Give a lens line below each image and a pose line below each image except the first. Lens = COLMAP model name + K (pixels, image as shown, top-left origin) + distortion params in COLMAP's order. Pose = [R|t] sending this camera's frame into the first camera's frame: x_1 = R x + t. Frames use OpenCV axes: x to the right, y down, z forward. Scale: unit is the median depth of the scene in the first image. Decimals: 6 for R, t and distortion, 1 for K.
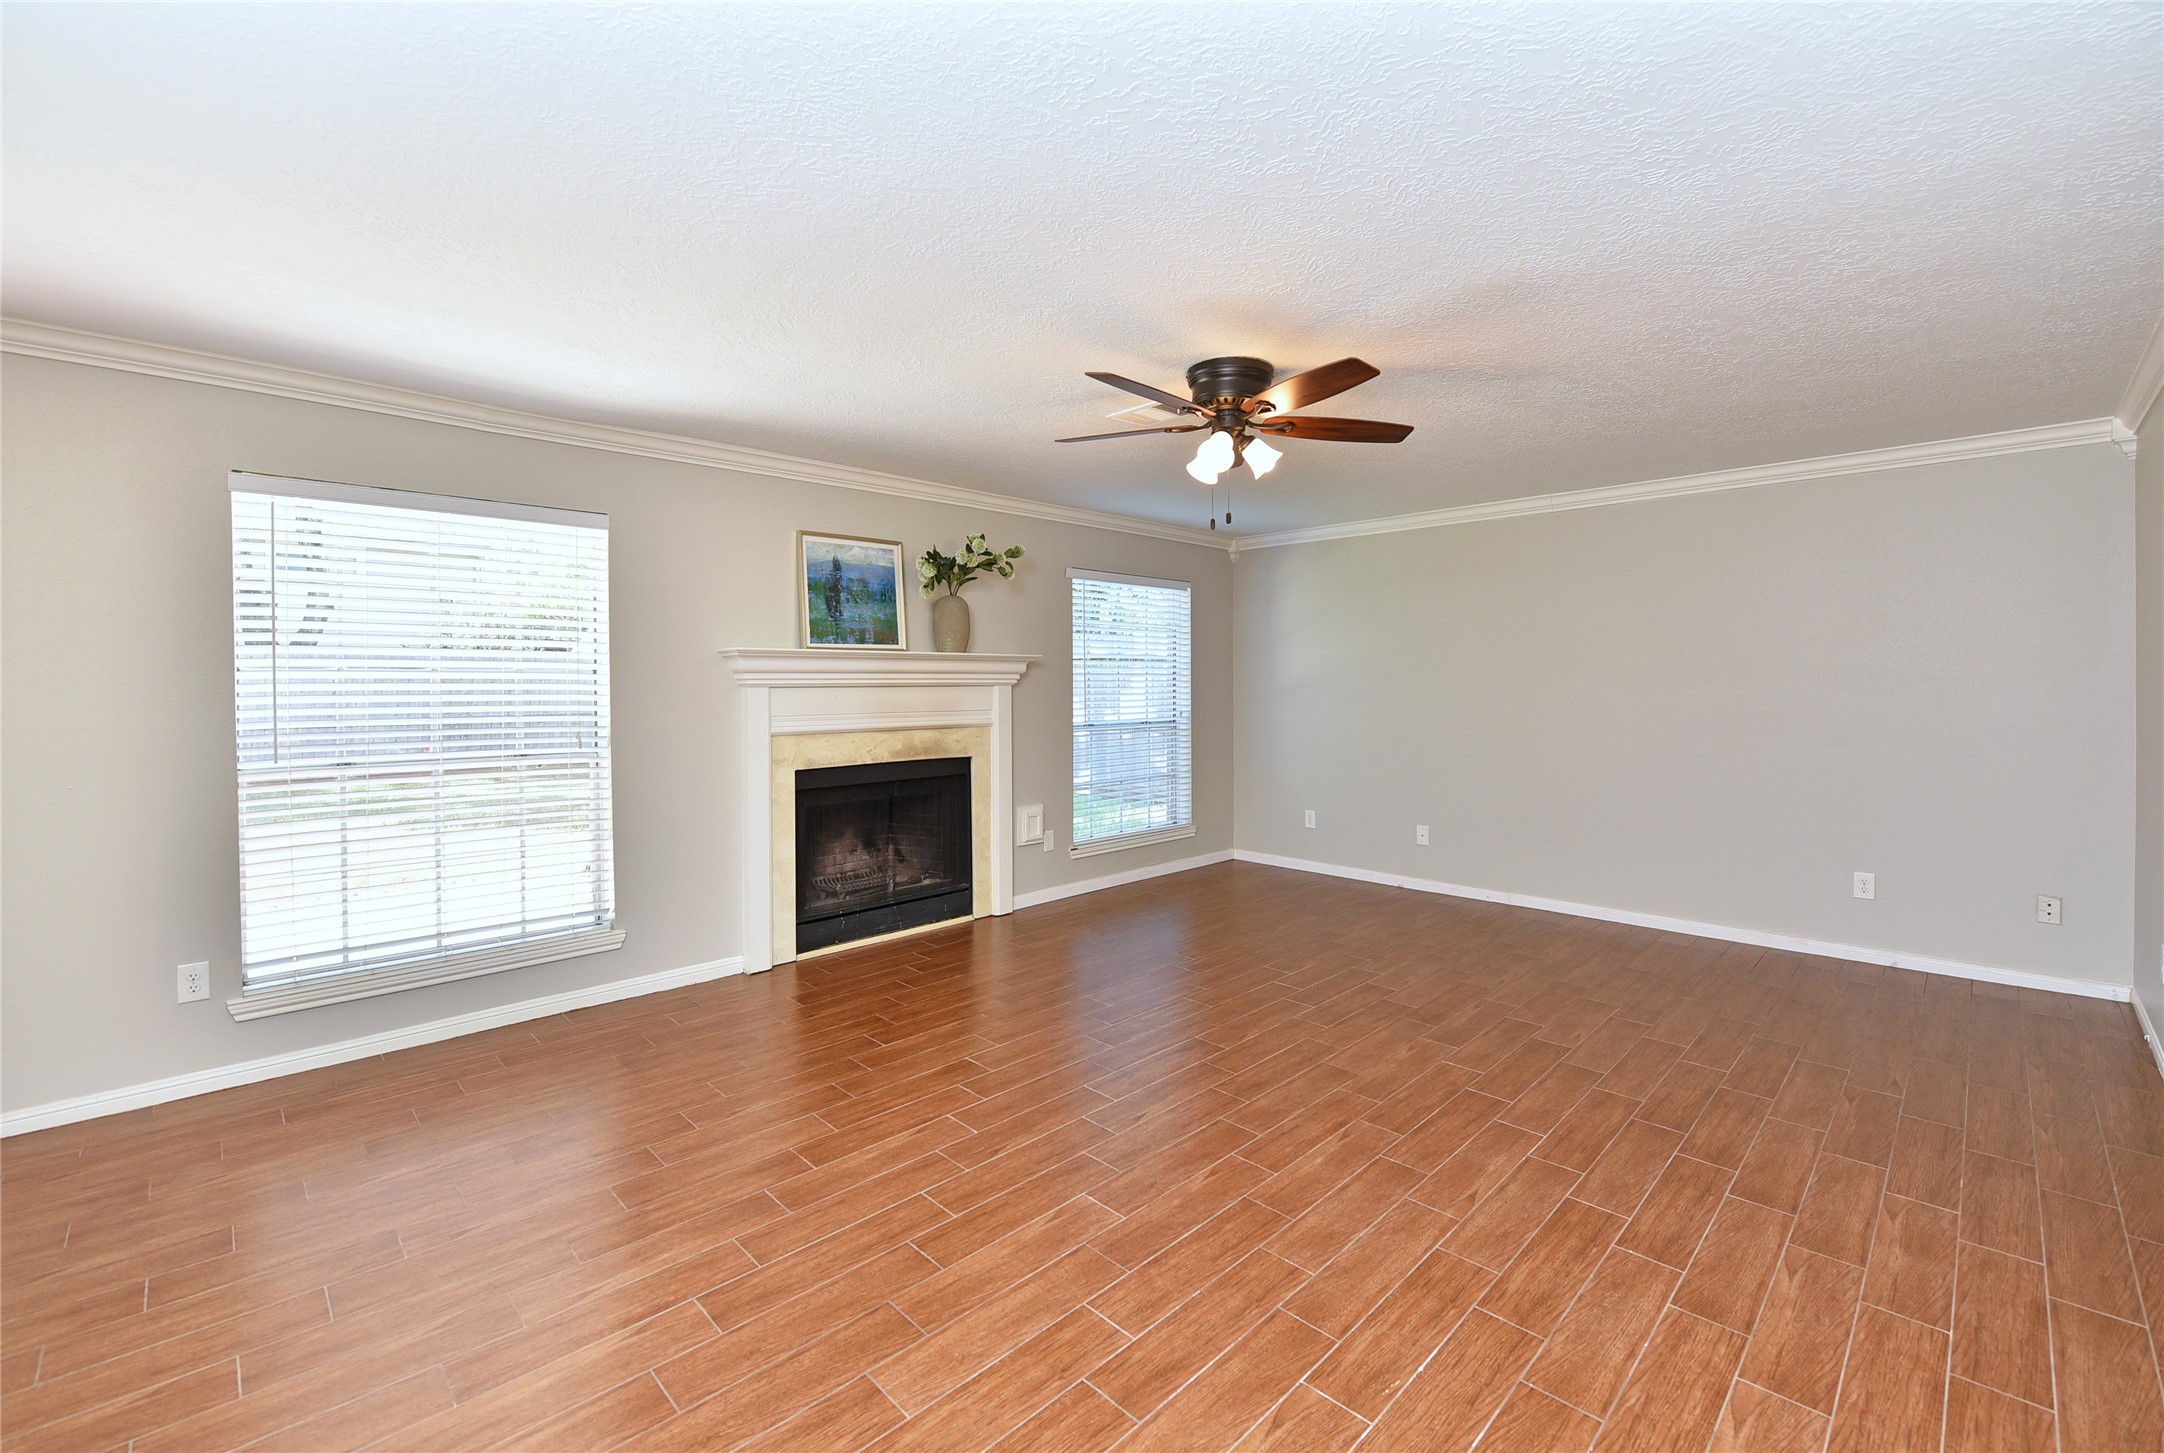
lens RADIAL K [[894.9, 0, 1088.5], [0, 894.9, 707.0], [0, 0, 1]] dist [-0.006959, -0.000693]
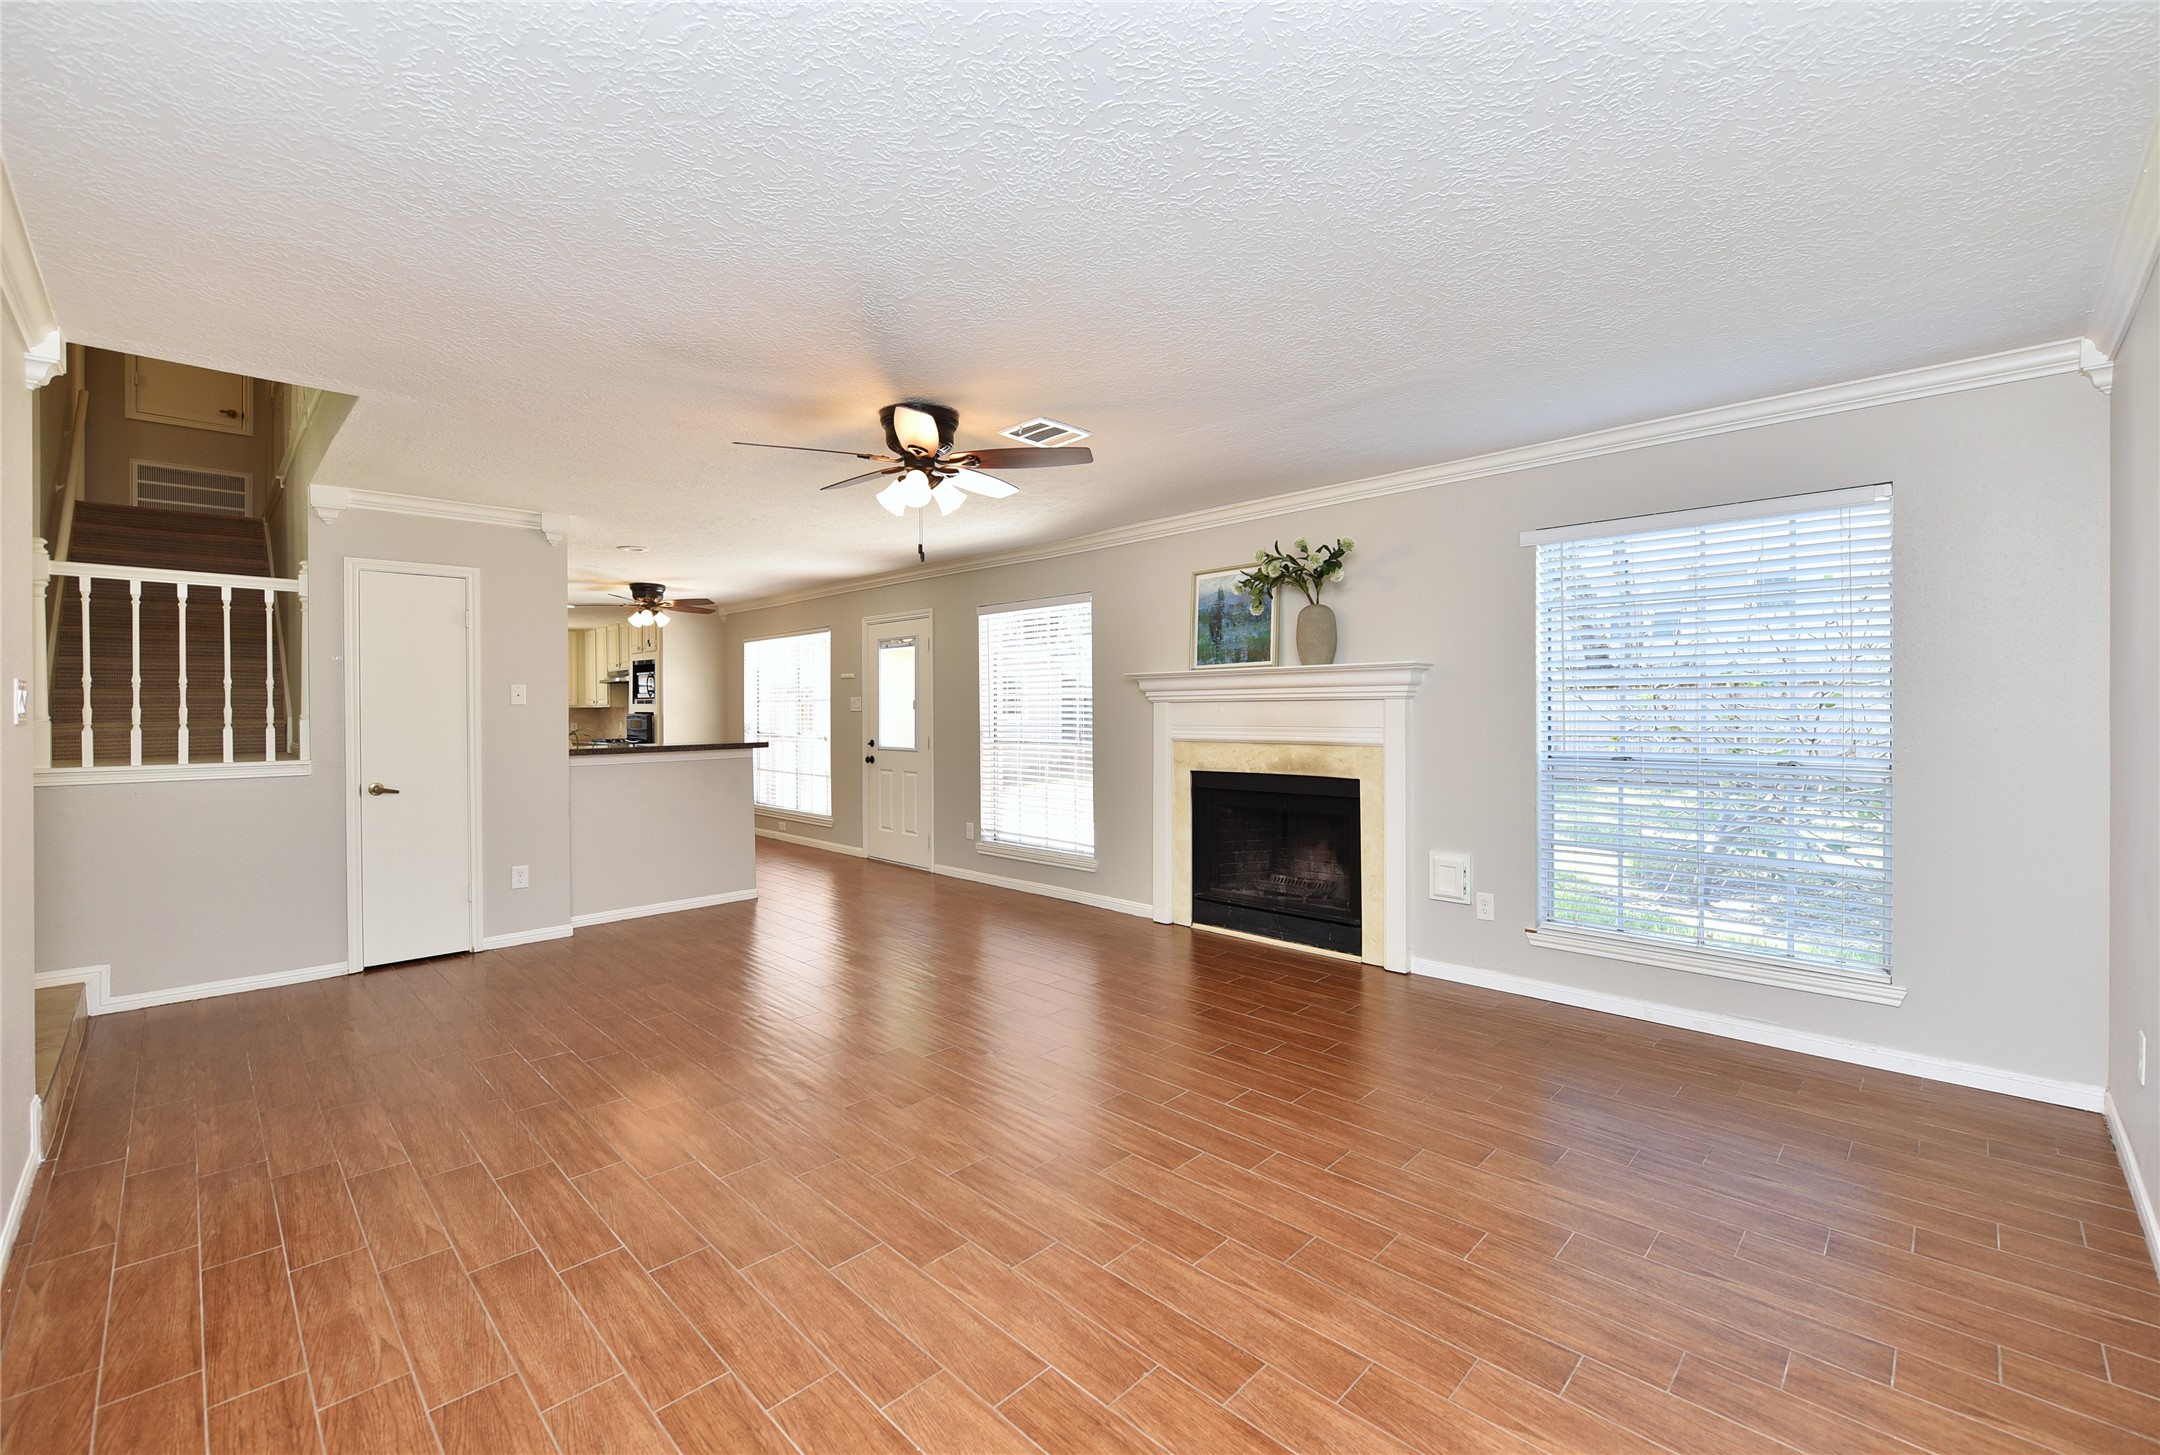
lens RADIAL K [[893.2, 0, 1083.1], [0, 893.2, 722.5], [0, 0, 1]] dist [-0.006959, -0.000693]
pose [[0.016472, 0.016987, -0.999720, 0.863007], [-0.019433, 0.999672, 0.016666, -0.011819], [0.999675, 0.019153, 0.016796, 0.810554]]
